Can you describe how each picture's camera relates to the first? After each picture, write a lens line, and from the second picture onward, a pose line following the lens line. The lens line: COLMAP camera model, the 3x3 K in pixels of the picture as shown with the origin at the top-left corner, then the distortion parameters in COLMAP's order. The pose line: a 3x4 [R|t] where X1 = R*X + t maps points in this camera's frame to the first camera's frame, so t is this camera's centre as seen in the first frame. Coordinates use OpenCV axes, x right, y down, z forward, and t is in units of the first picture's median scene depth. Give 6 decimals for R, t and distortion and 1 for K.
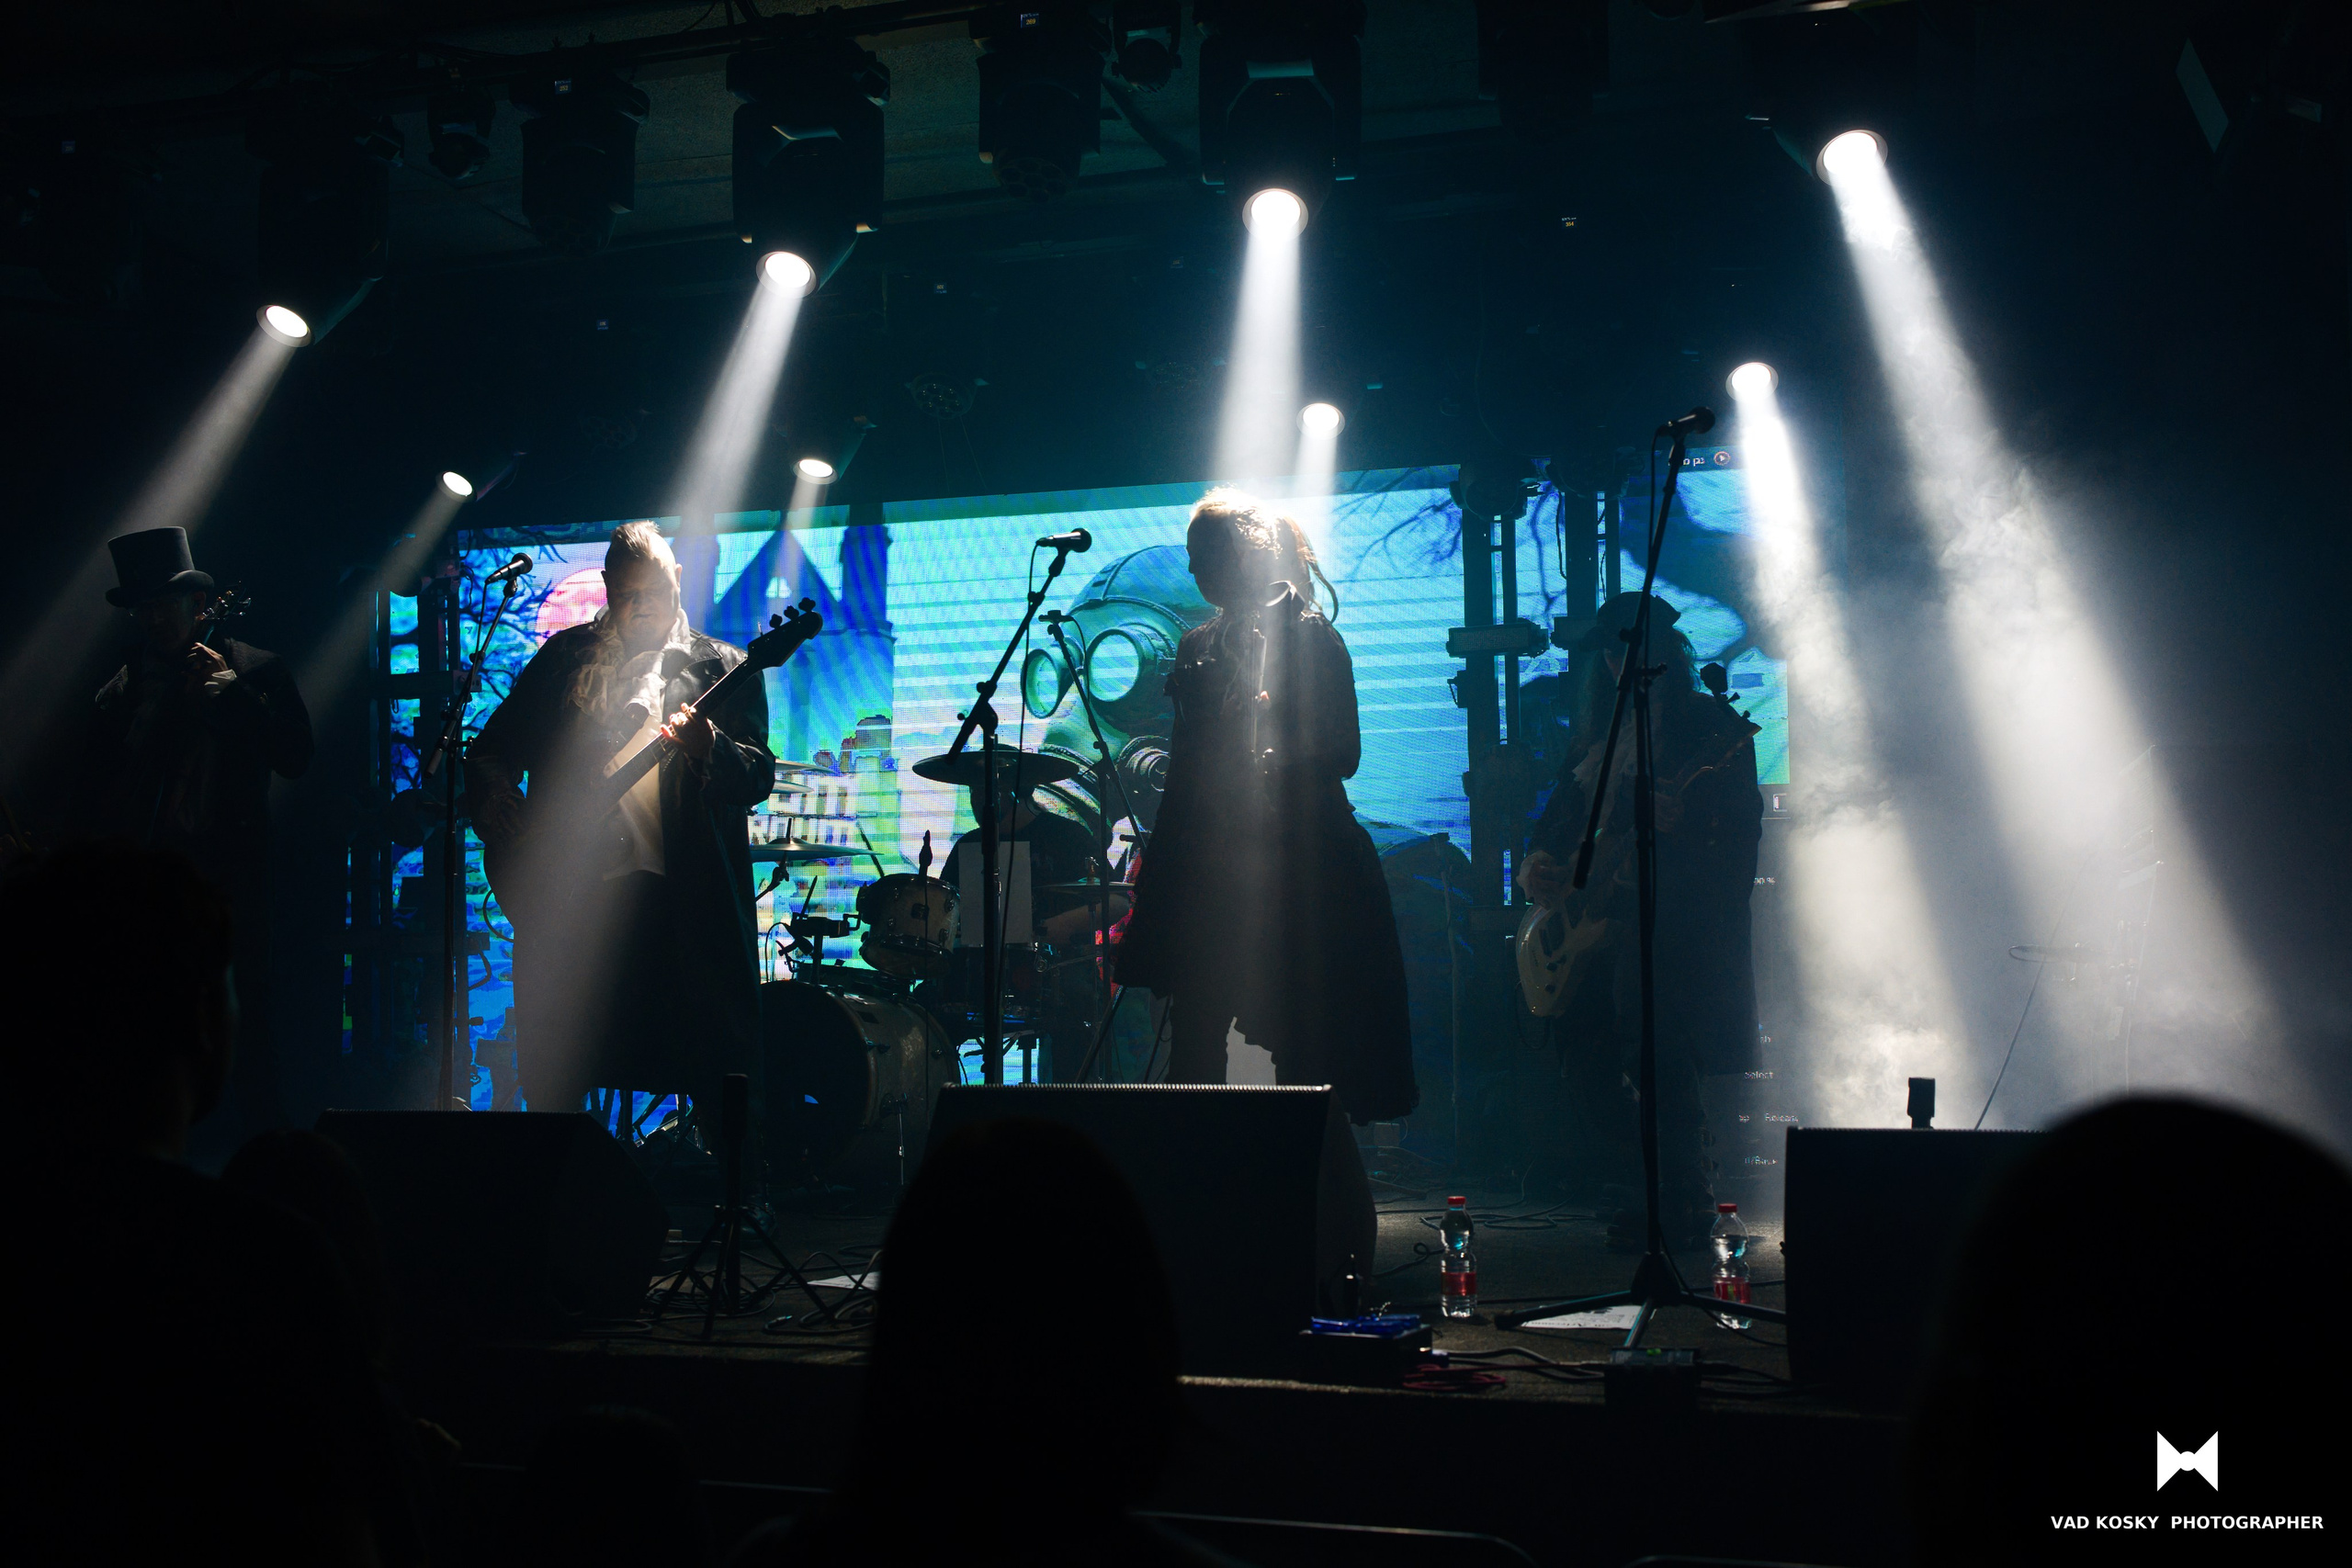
lens RADIAL K [[2527.9, 0, 1176.7], [0, 2527.9, 759.2], [0, 0, 1]] dist [0.008480, 0.012861]
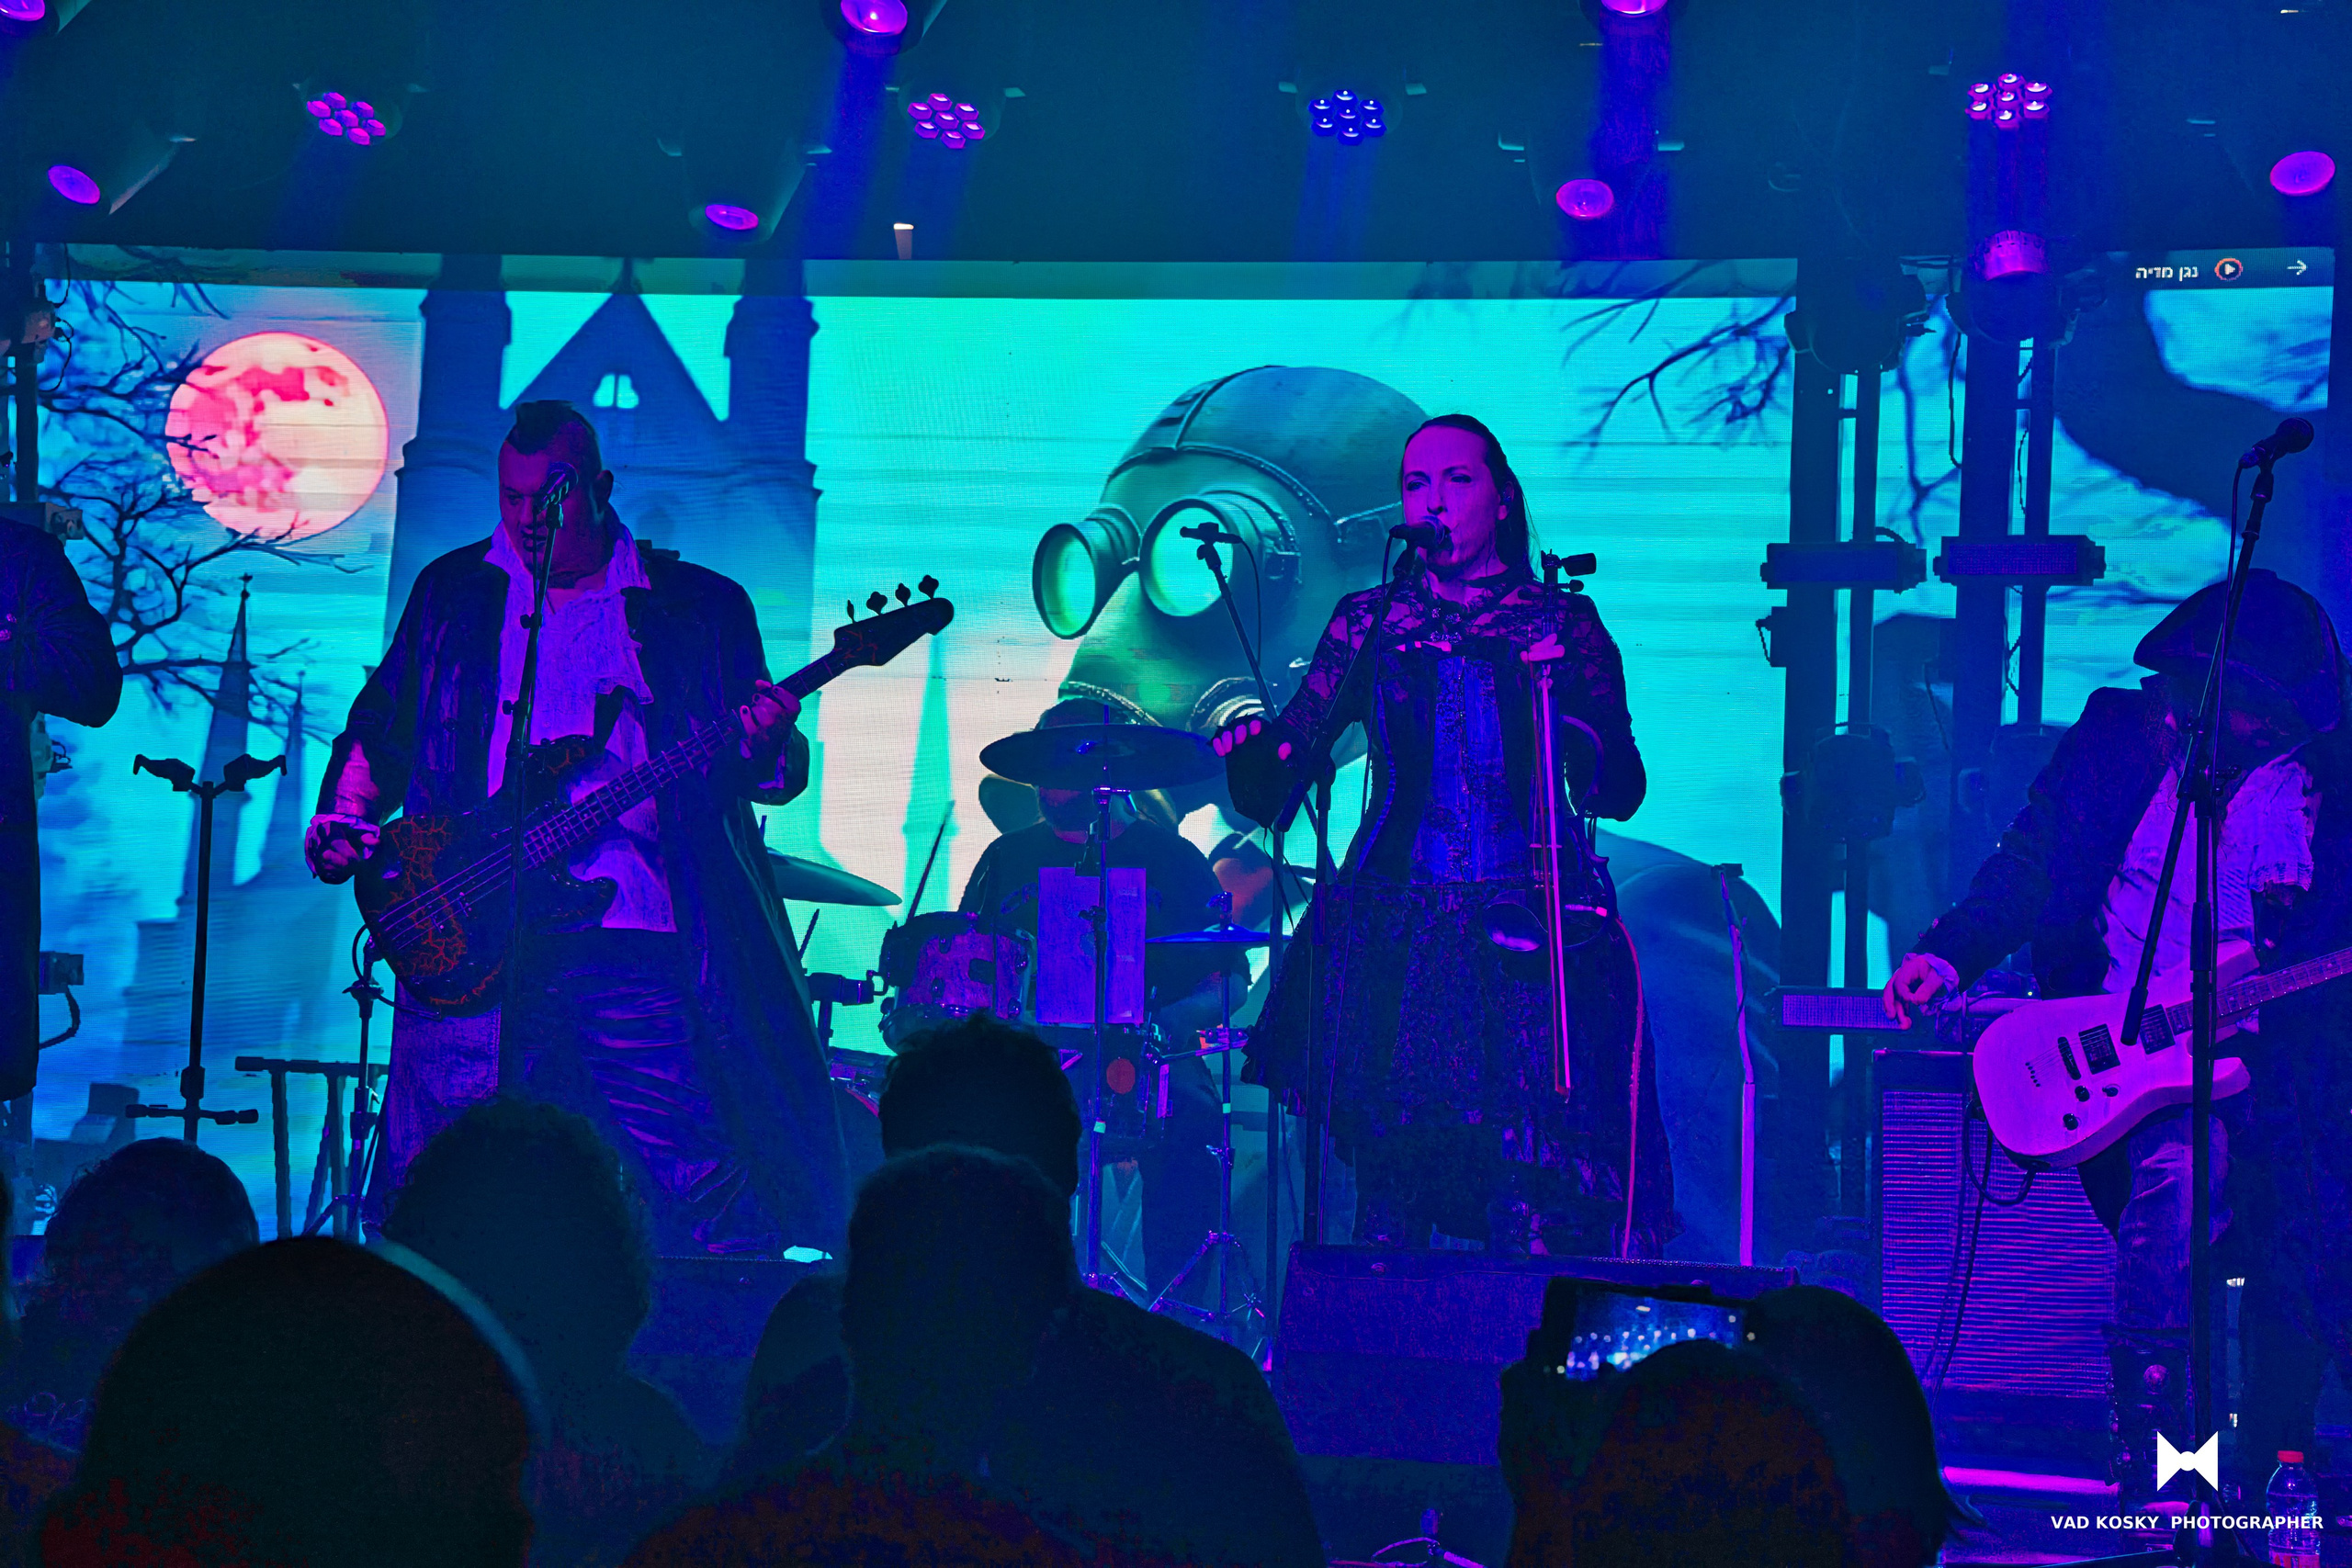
lens RADIAL K [[5529.8, 0, 1176.0], [0, 5529.8, 784.0], [0, 0, 1]] dist [0.778427, 0.474487]
pose [[0.996939, 0.041861, 0.066028, -0.125703], [-0.044909, 0.997960, 0.045377, -0.047526], [-0.063993, -0.048203, 0.996785, -0.370536]]
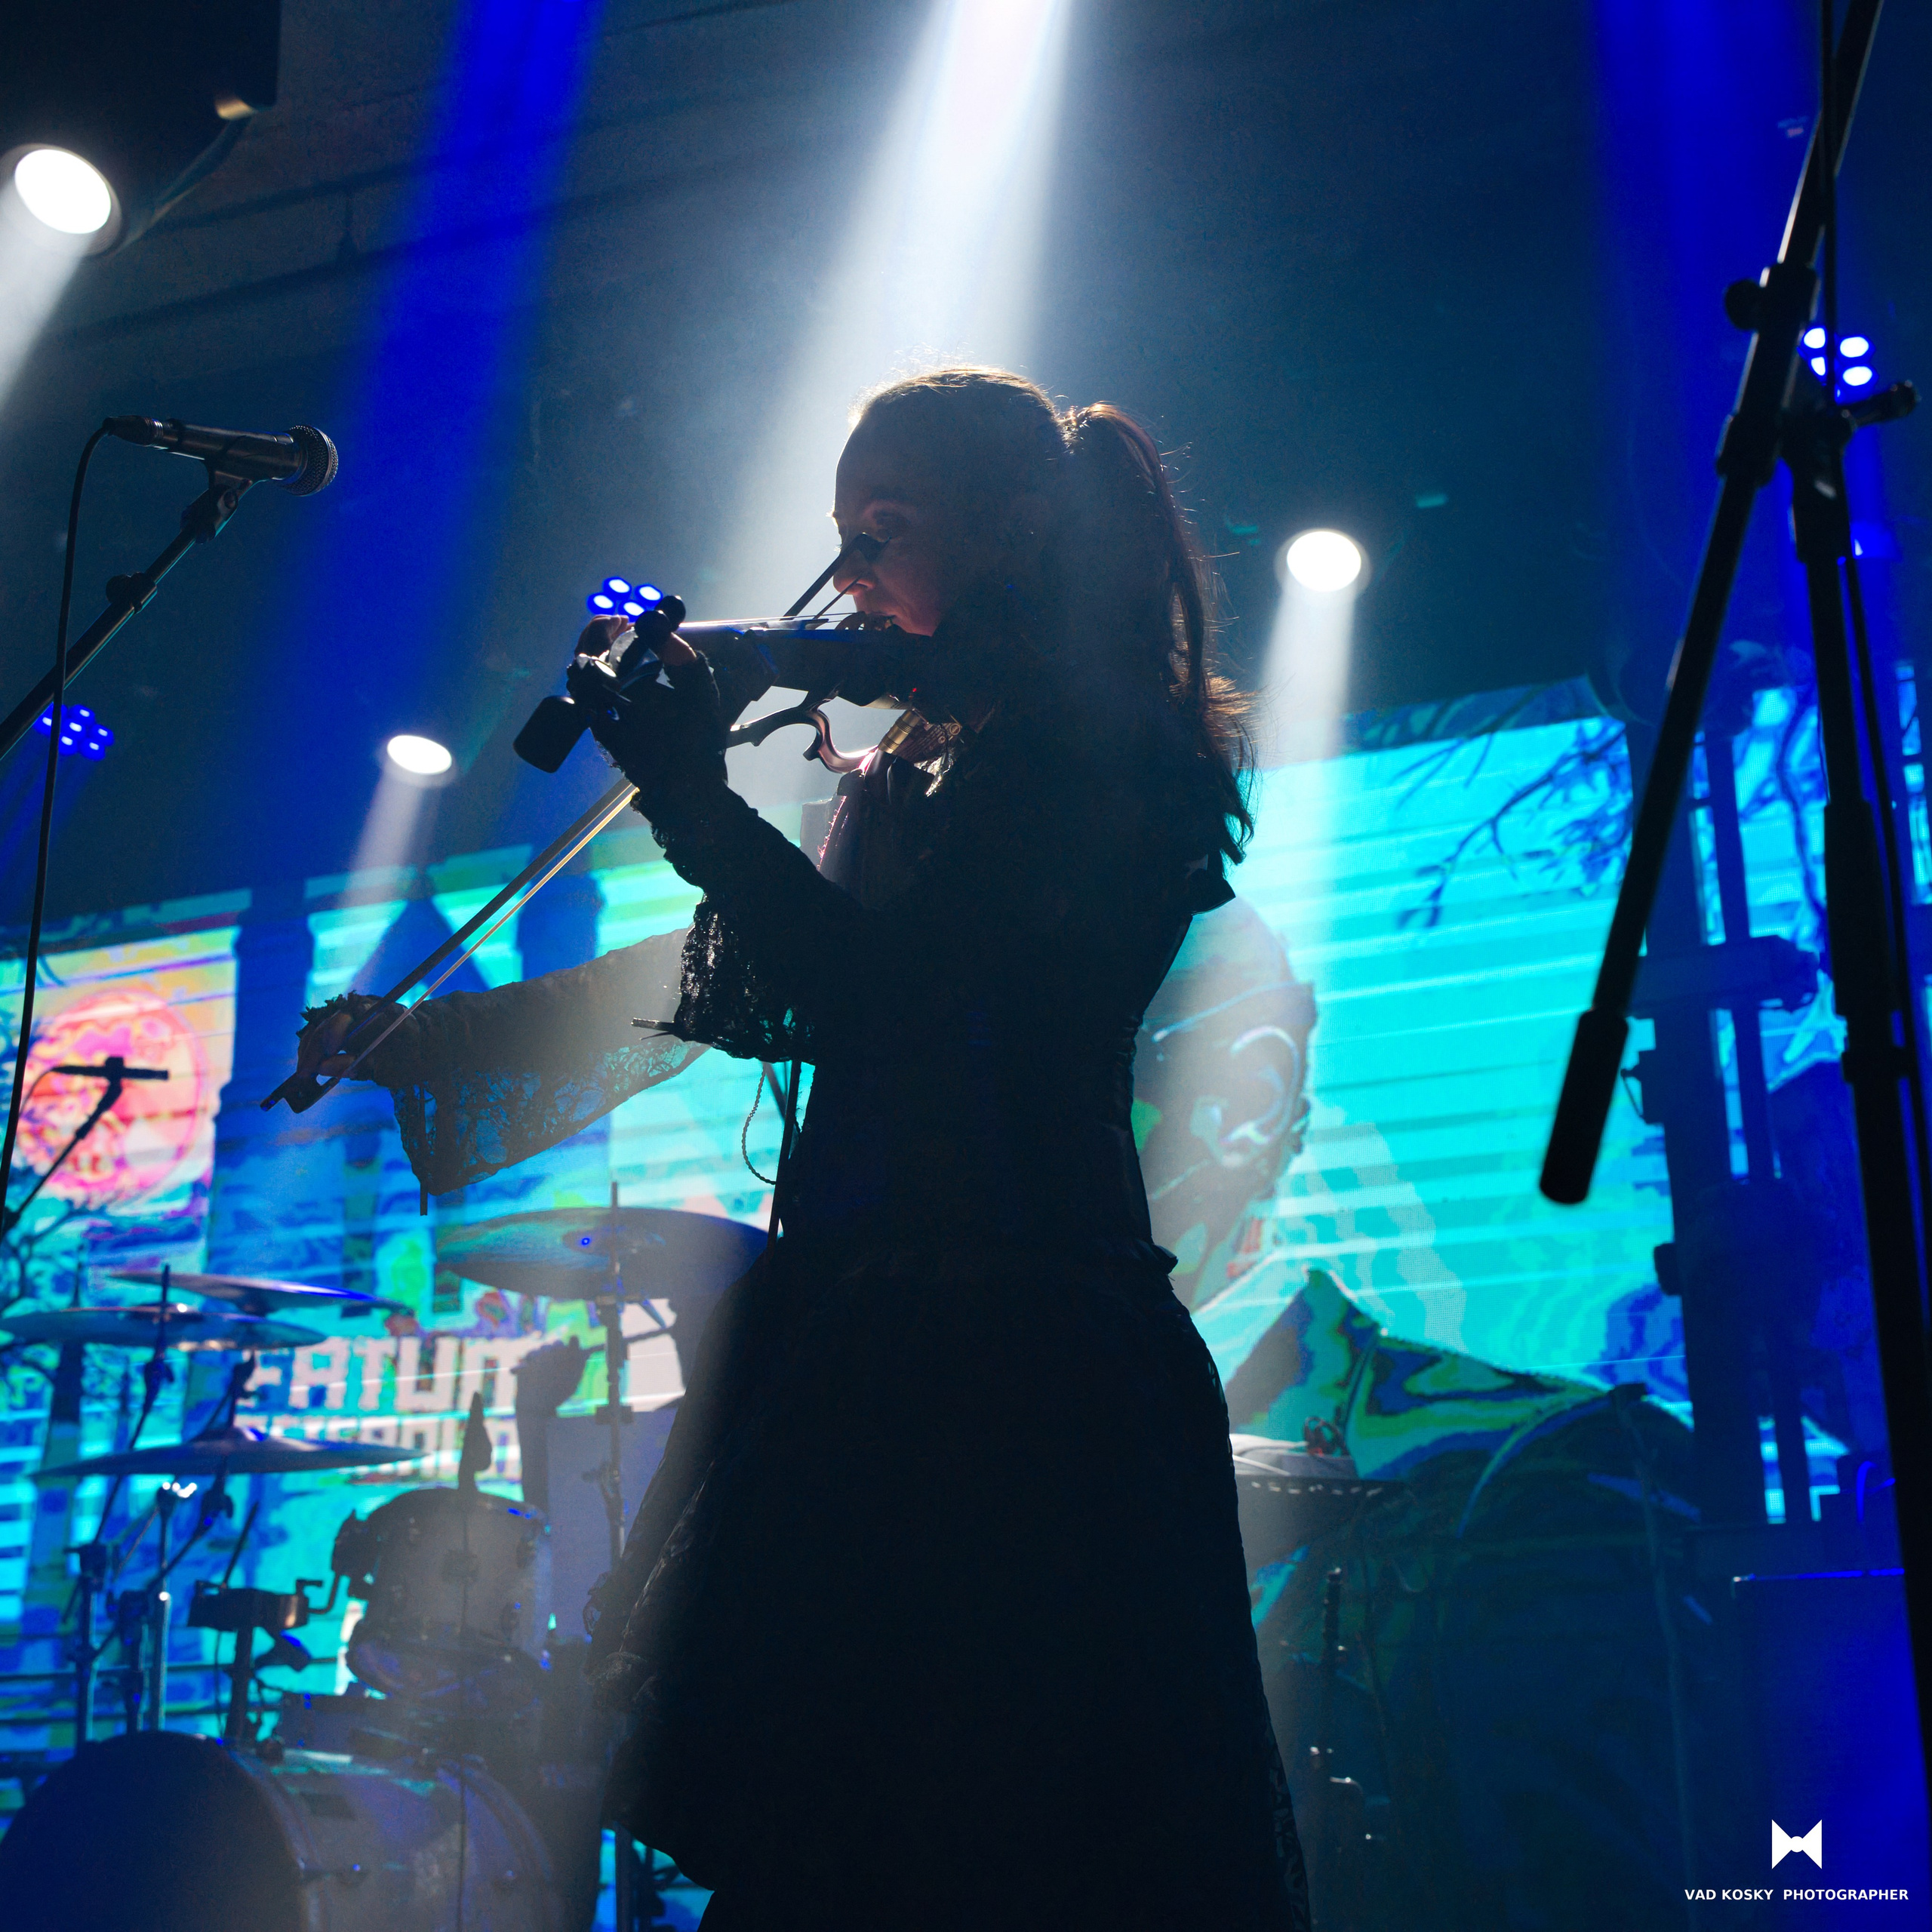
lens RADIAL K [[3447.9, 0, 970.5], [0, 3447.9, 924.7], [0, 0, 1]] dist [0.049160, 0.166407]
pose [[0.990611, -0.058185, -0.123713, 0.066564], [0.040438, 0.989125, -0.141406, 0.031318], [0.130596, 0.135076, 0.982191, 0.312166]]
